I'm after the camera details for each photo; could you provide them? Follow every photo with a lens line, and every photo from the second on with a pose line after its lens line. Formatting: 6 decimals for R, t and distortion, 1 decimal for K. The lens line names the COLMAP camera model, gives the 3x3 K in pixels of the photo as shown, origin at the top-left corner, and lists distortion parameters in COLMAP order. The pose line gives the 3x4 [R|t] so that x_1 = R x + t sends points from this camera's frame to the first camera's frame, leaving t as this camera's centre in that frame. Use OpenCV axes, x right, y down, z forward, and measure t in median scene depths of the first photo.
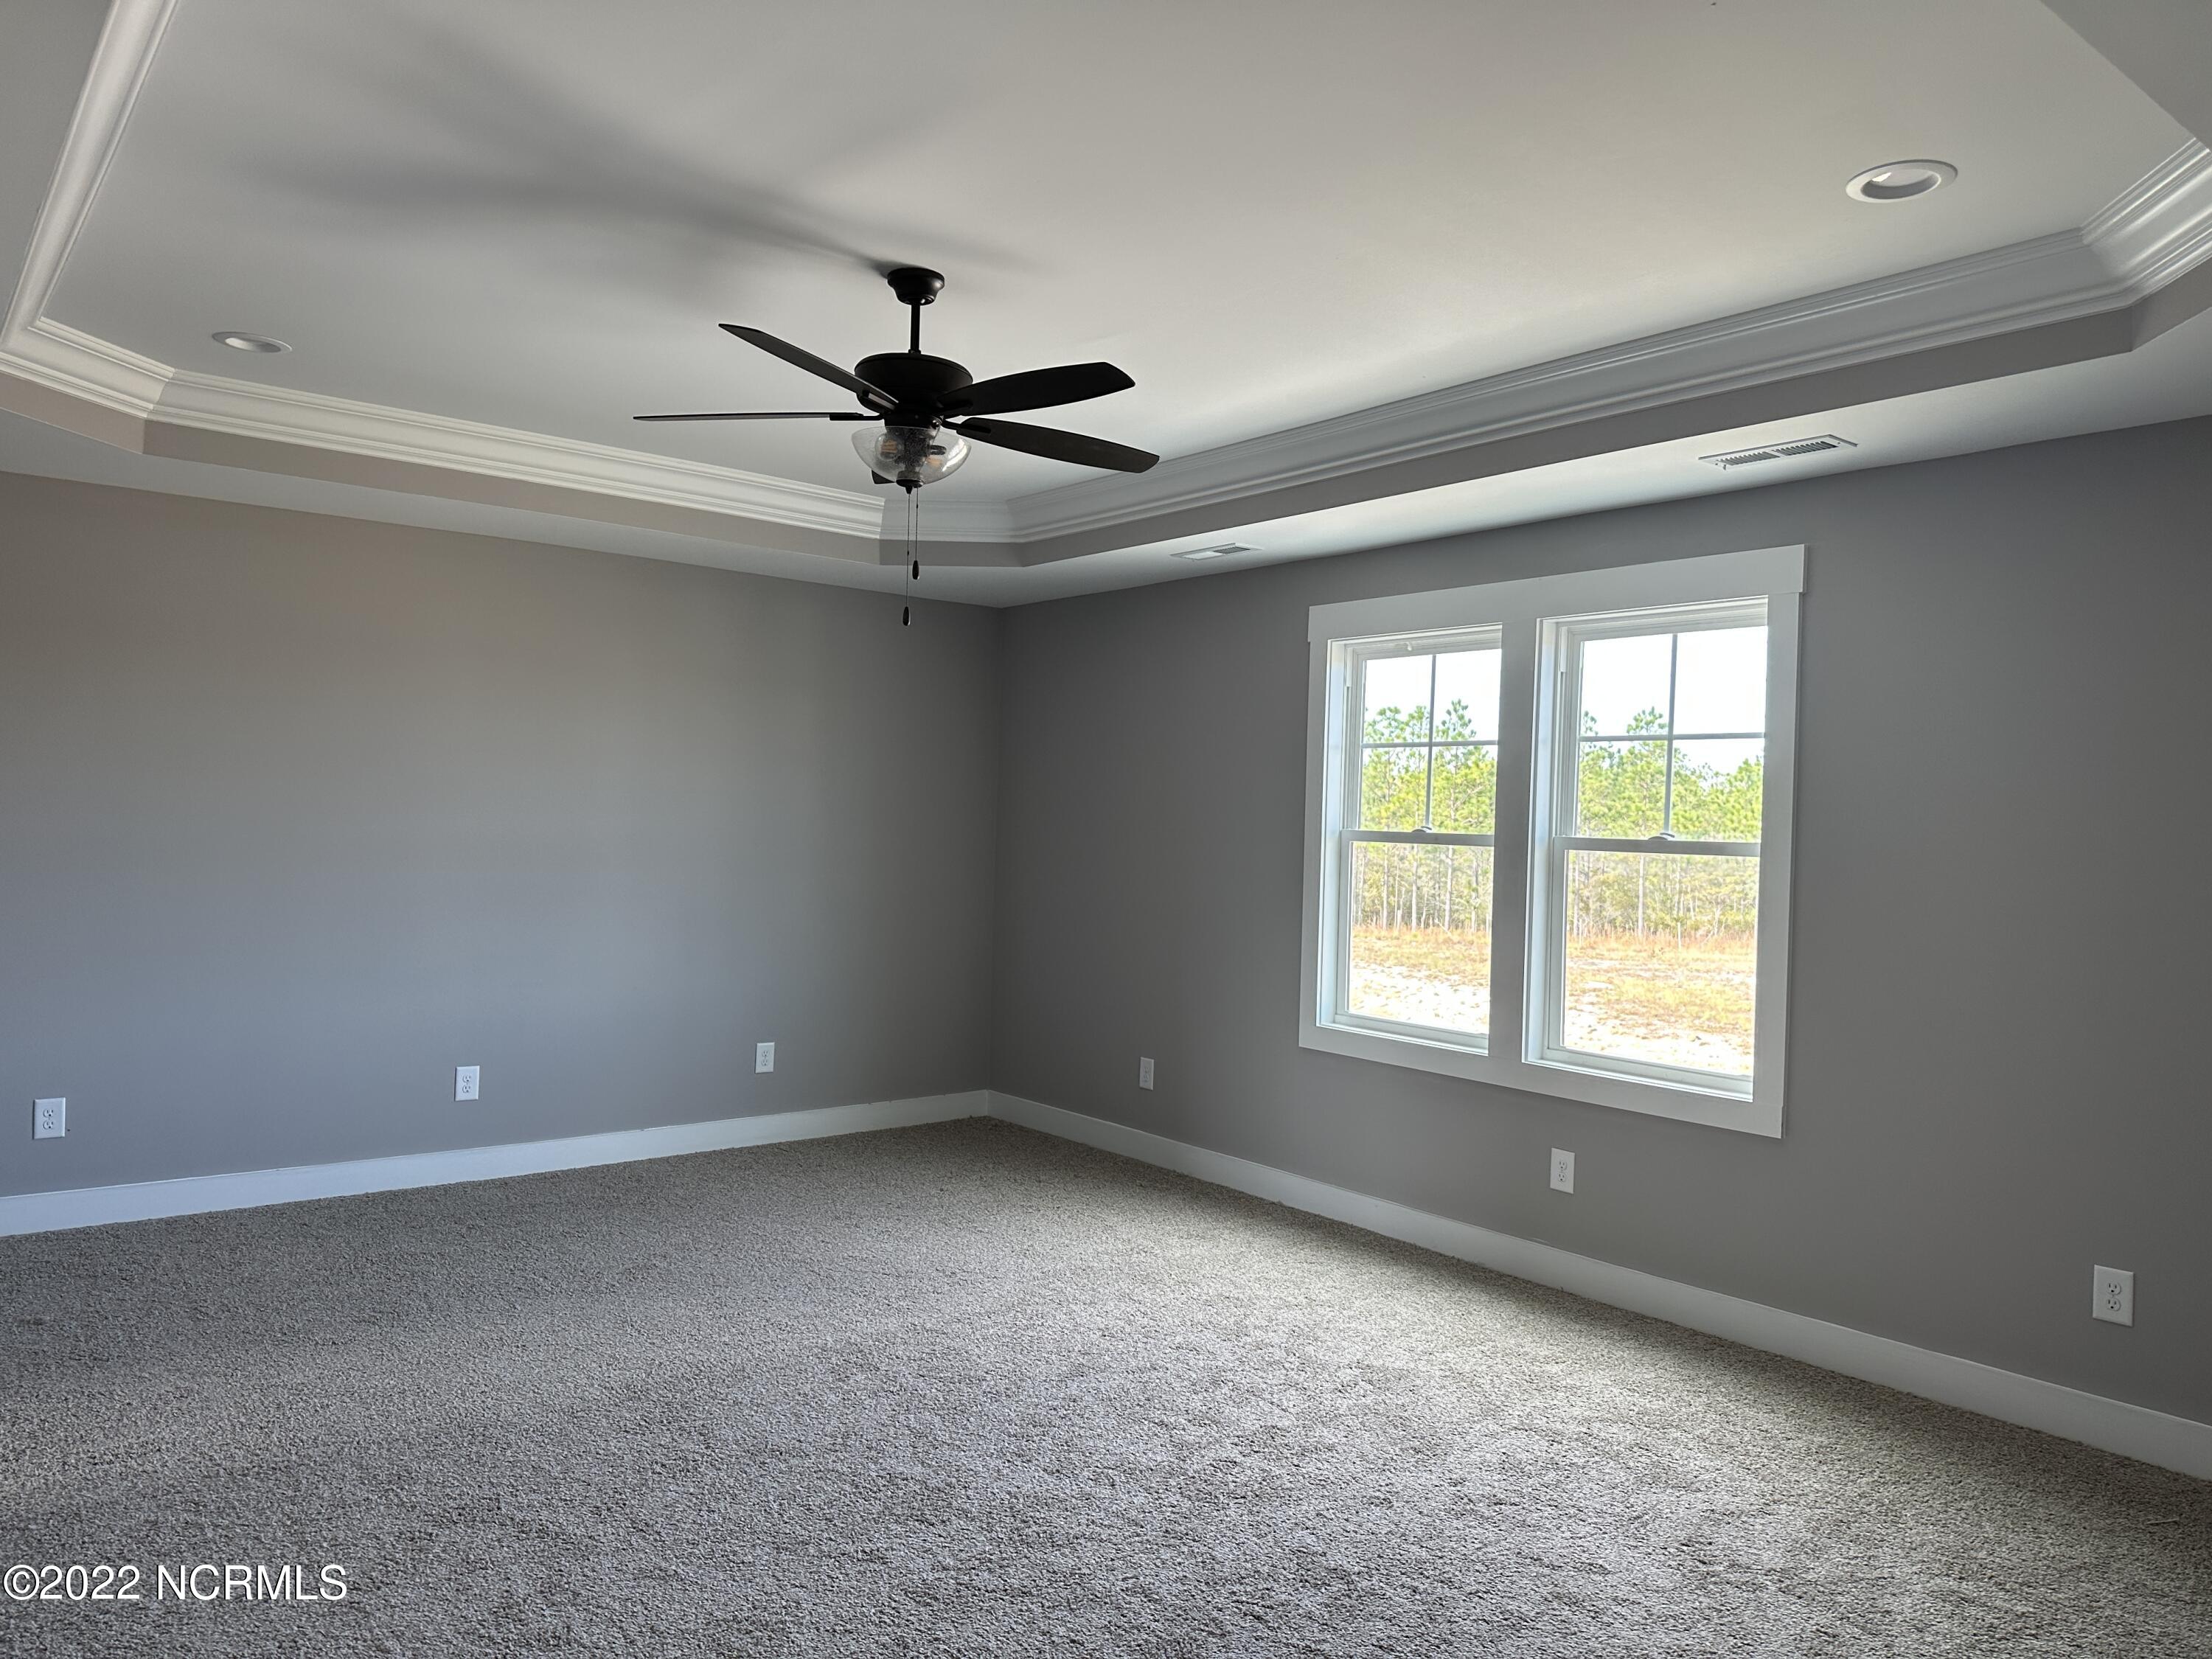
lens RADIAL K [[1515.7, 0, 1106.0], [0, 1515.7, 829.5], [0, 0, 1]] dist [0.033885, -0.003592]
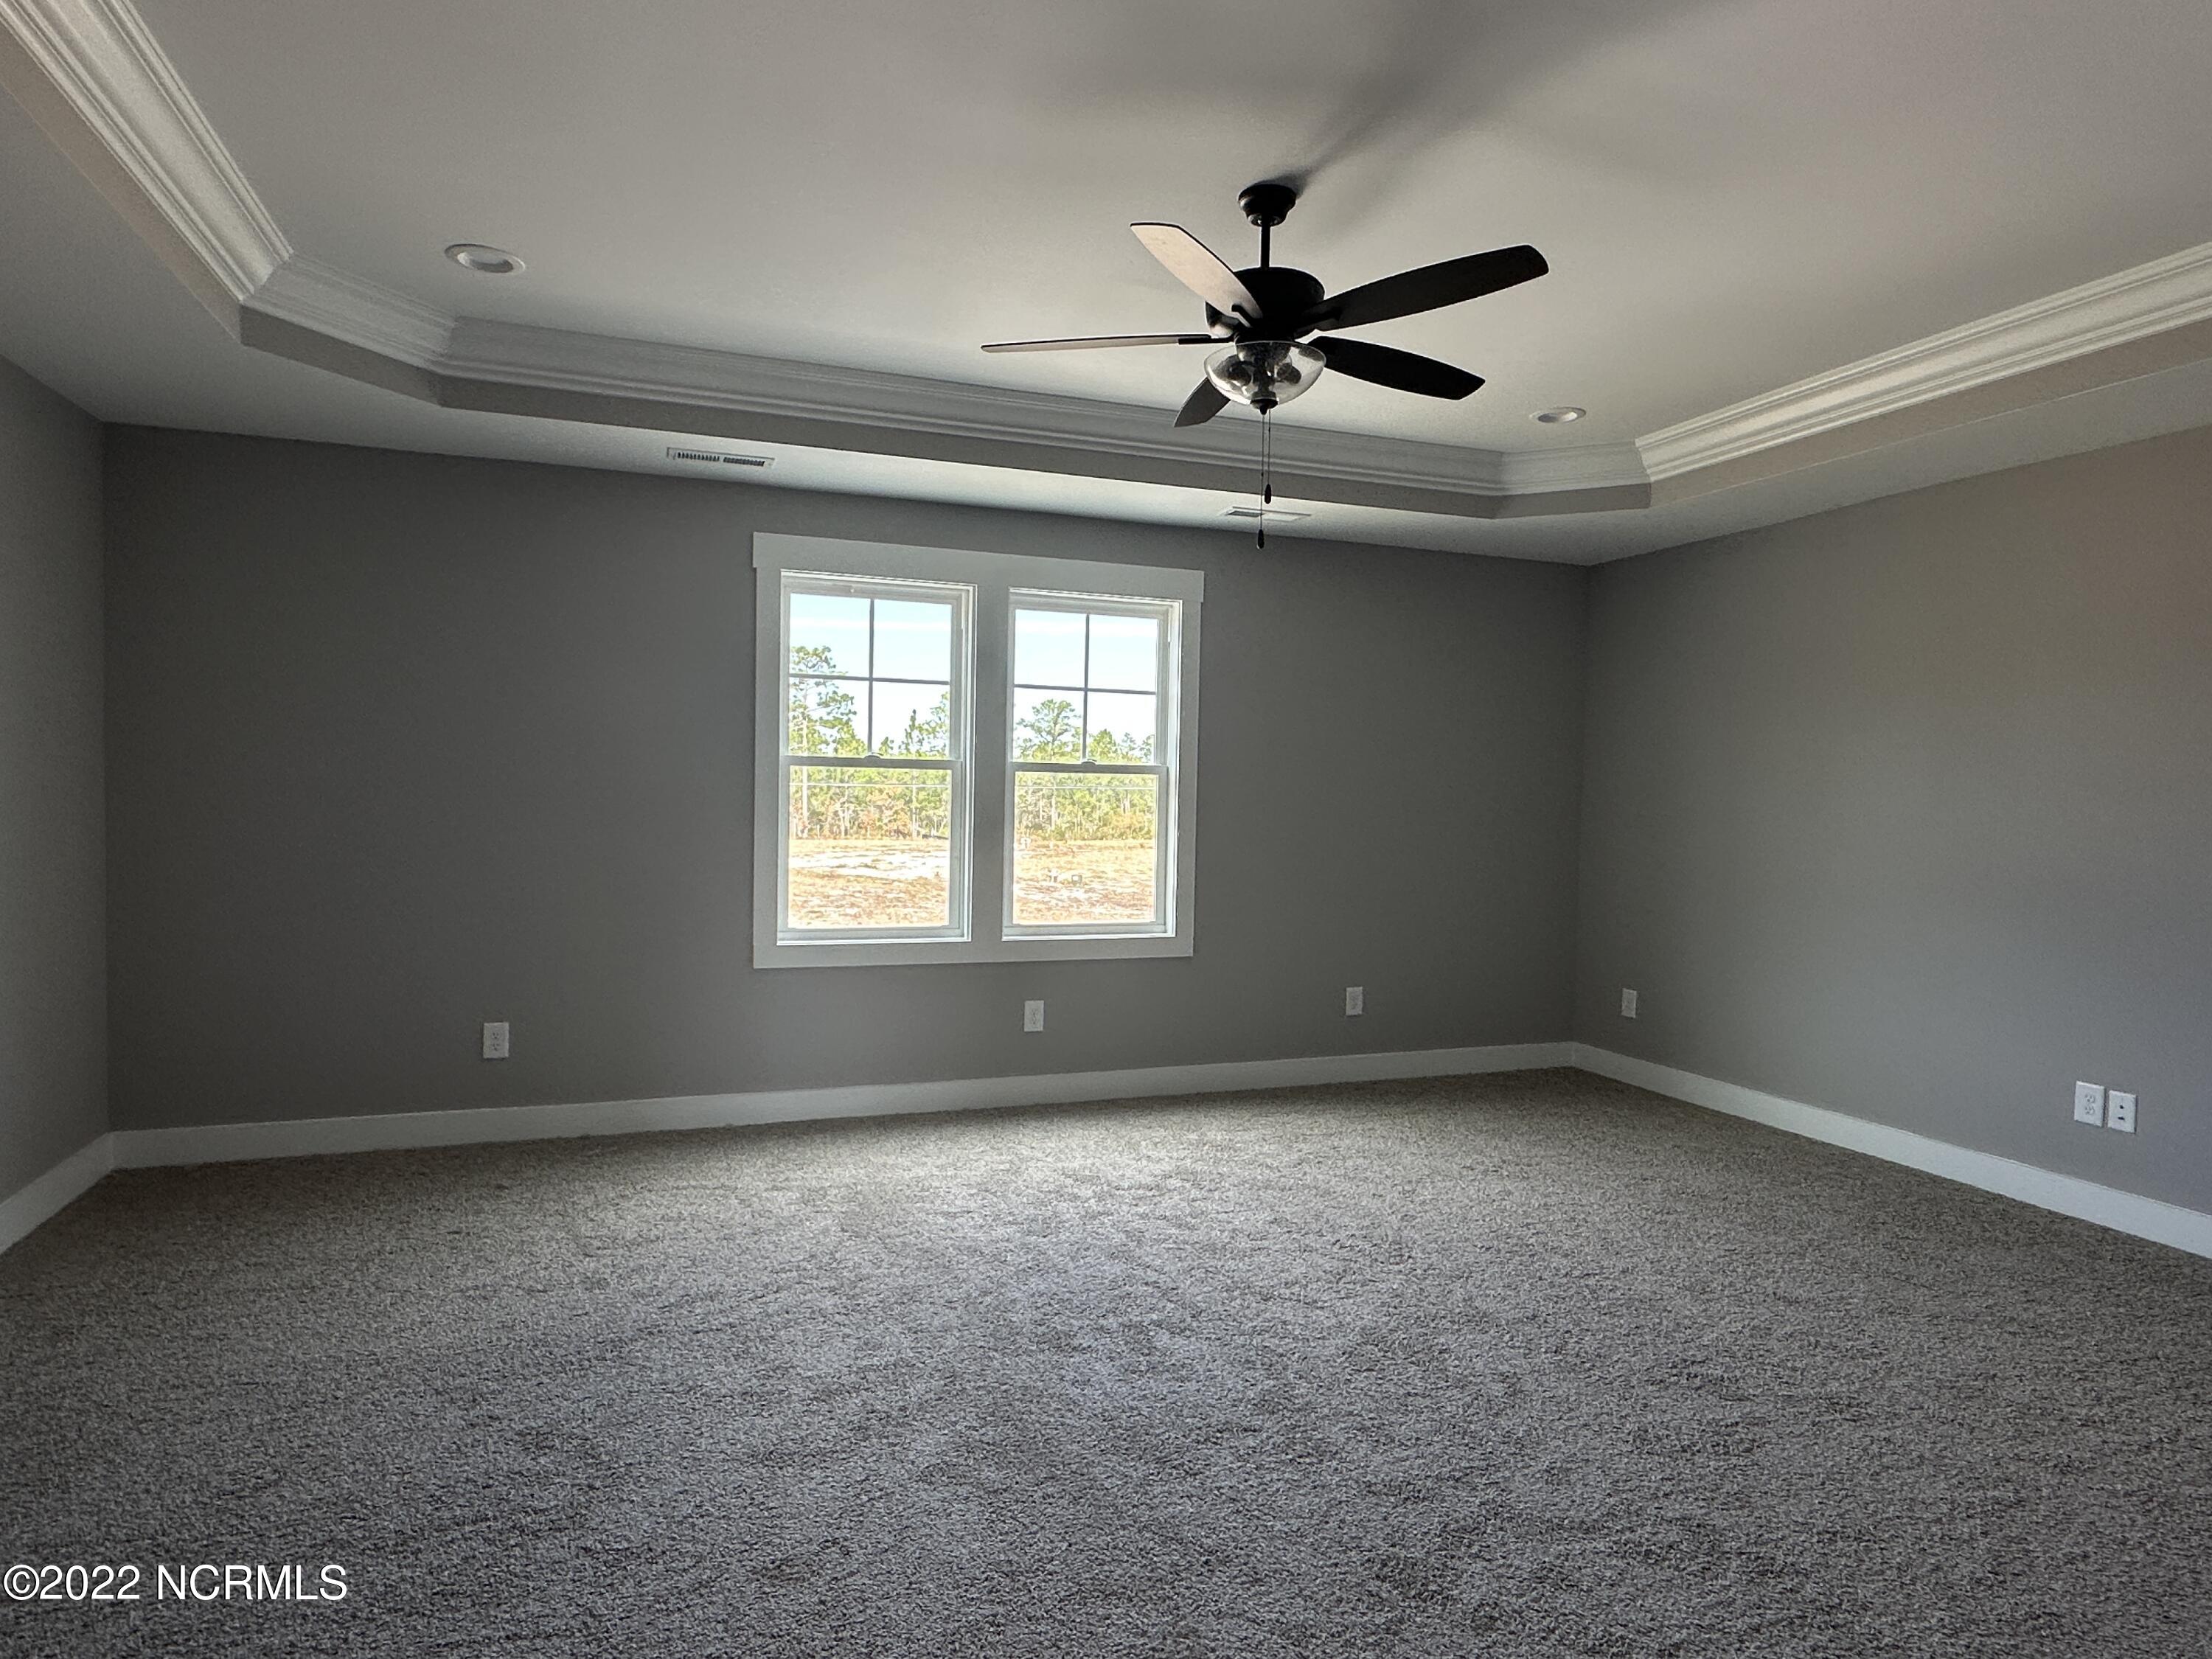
lens RADIAL K [[1239.0, 0, 1095.2], [0, 1239.0, 845.4], [0, 0, 1]] dist [0.002237, -0.000234]
pose [[0.335966, -0.067786, 0.939432, -0.682969], [-0.004170, 0.997290, 0.073452, -0.001662], [-0.941865, -0.028595, 0.334773, 0.601658]]
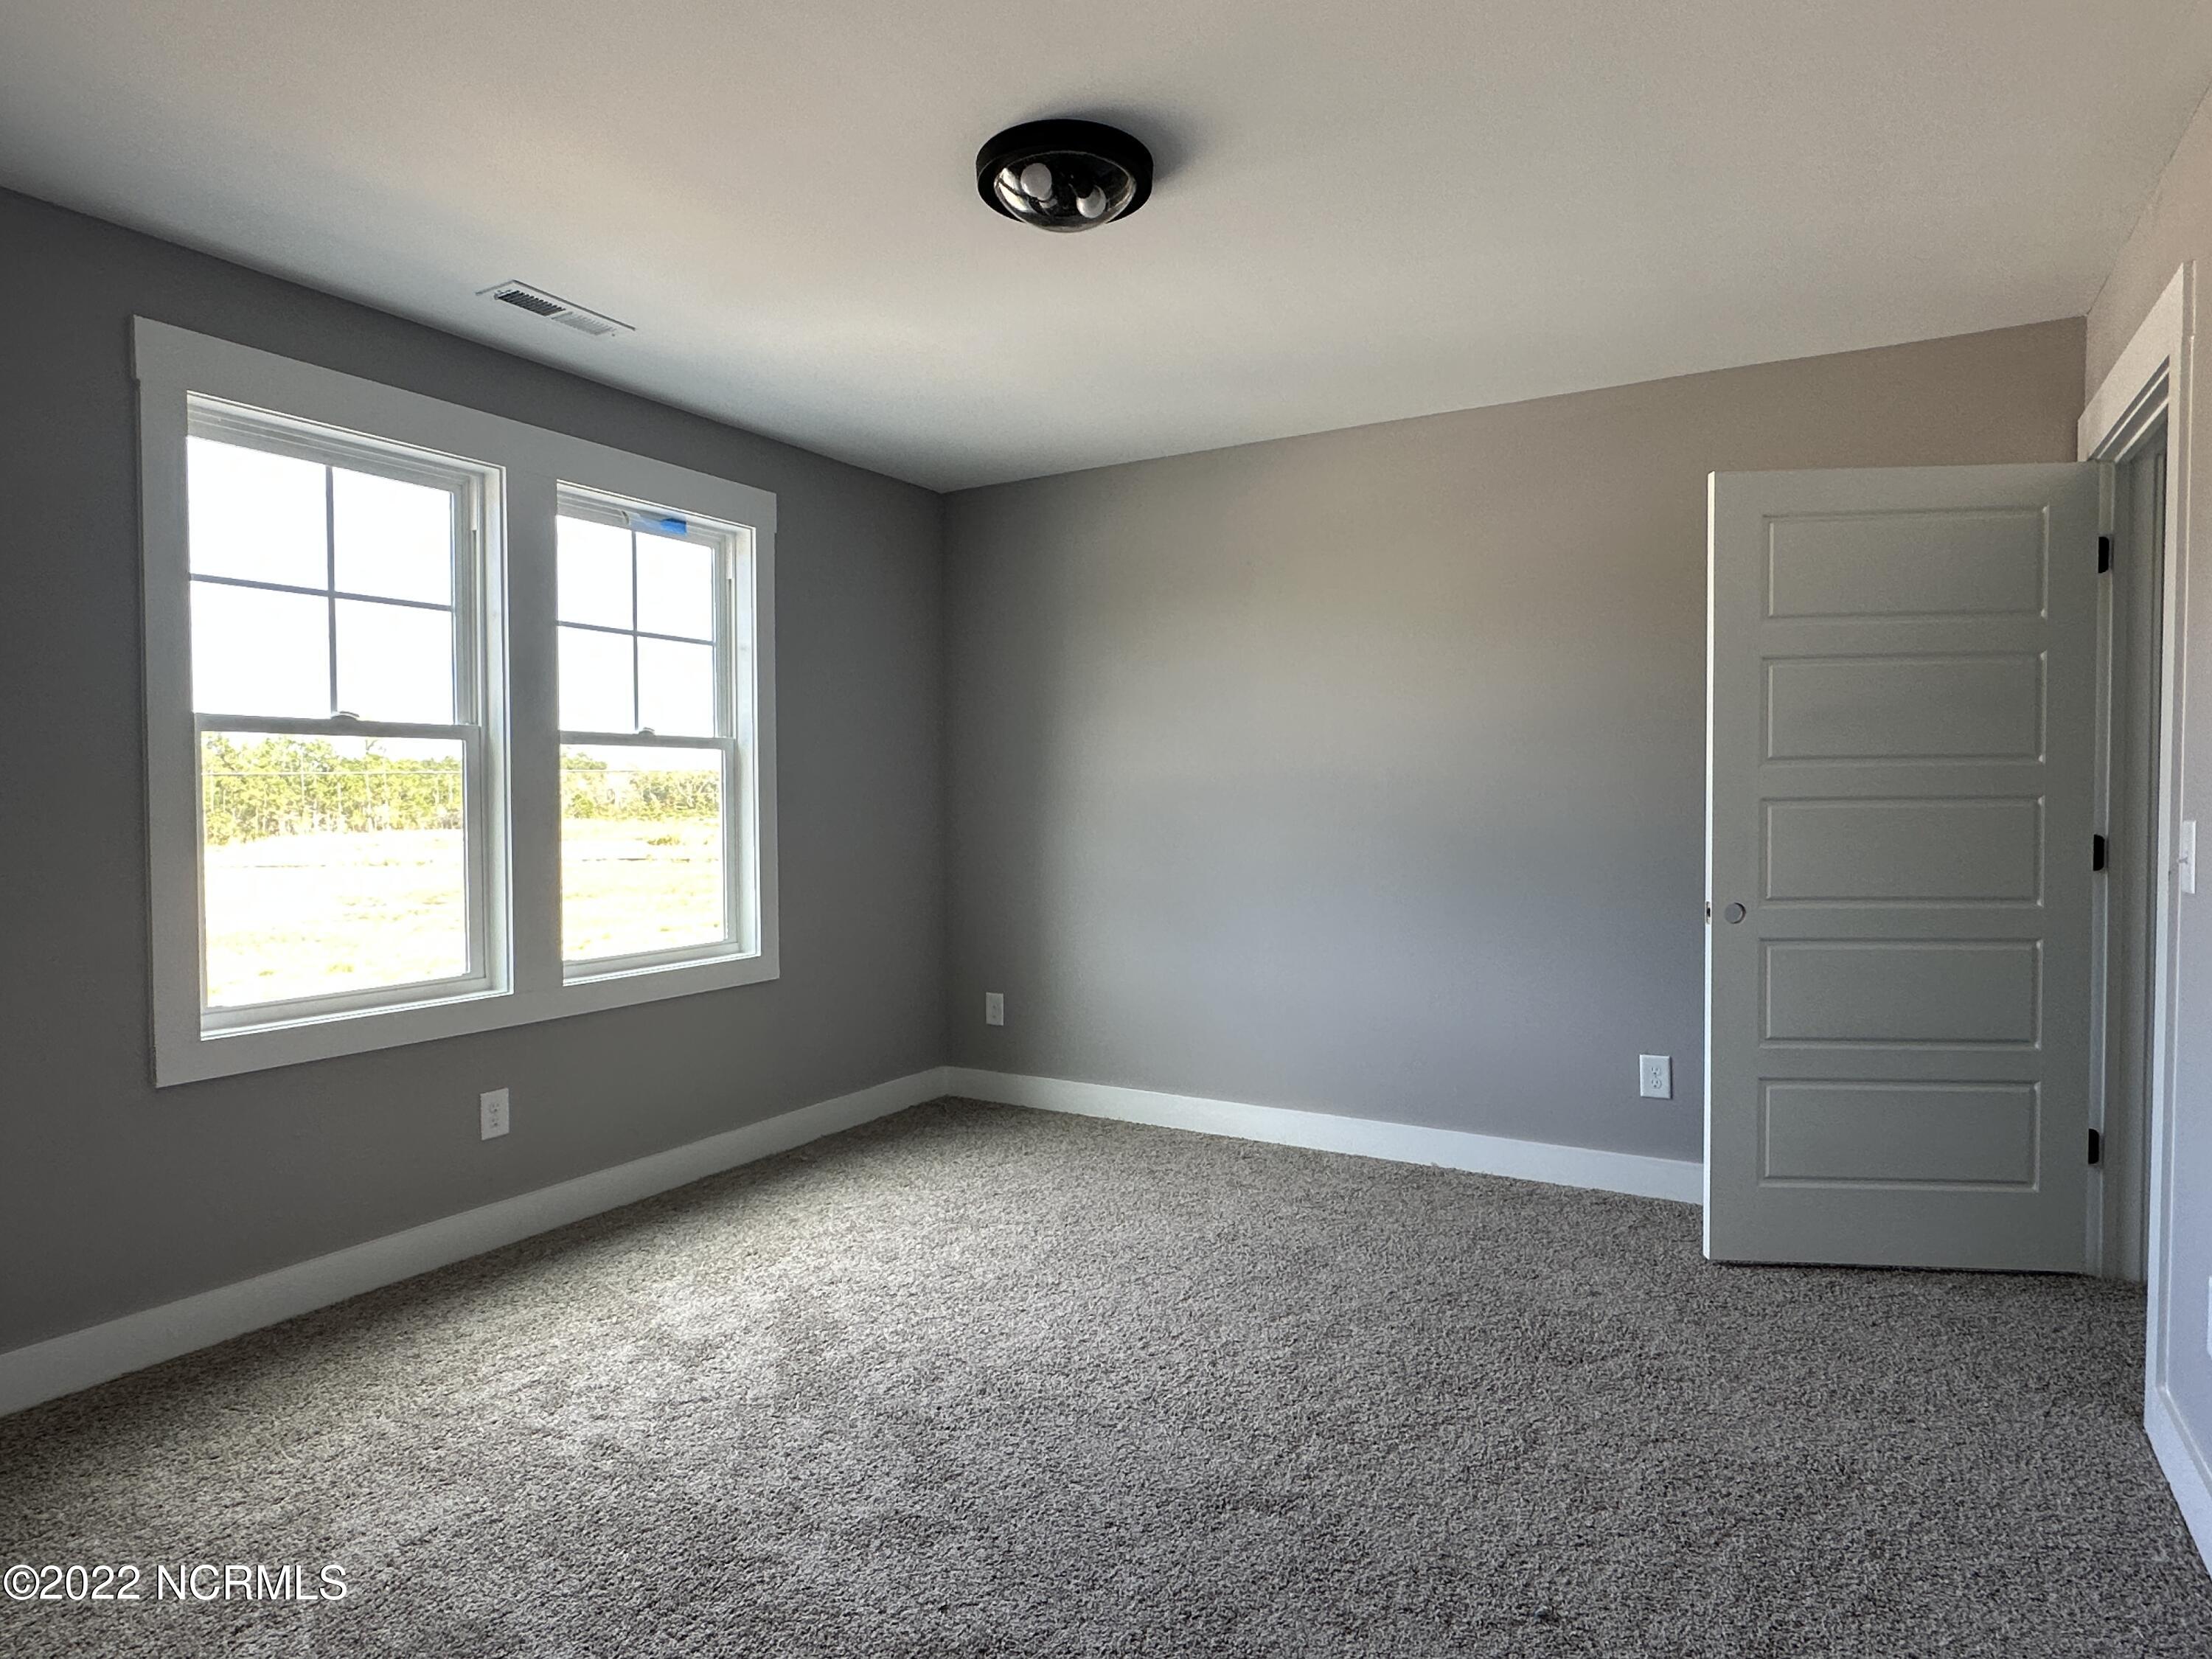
lens RADIAL K [[1250.7, 0, 1109.5], [0, 1250.7, 821.7], [0, 0, 1]] dist [0.001961, 0.000271]
pose [[-0.340591, -0.053447, 0.938691, -0.523373], [-0.006585, 0.998494, 0.054463, 0.017377], [-0.940188, 0.012369, -0.340430, 0.972652]]
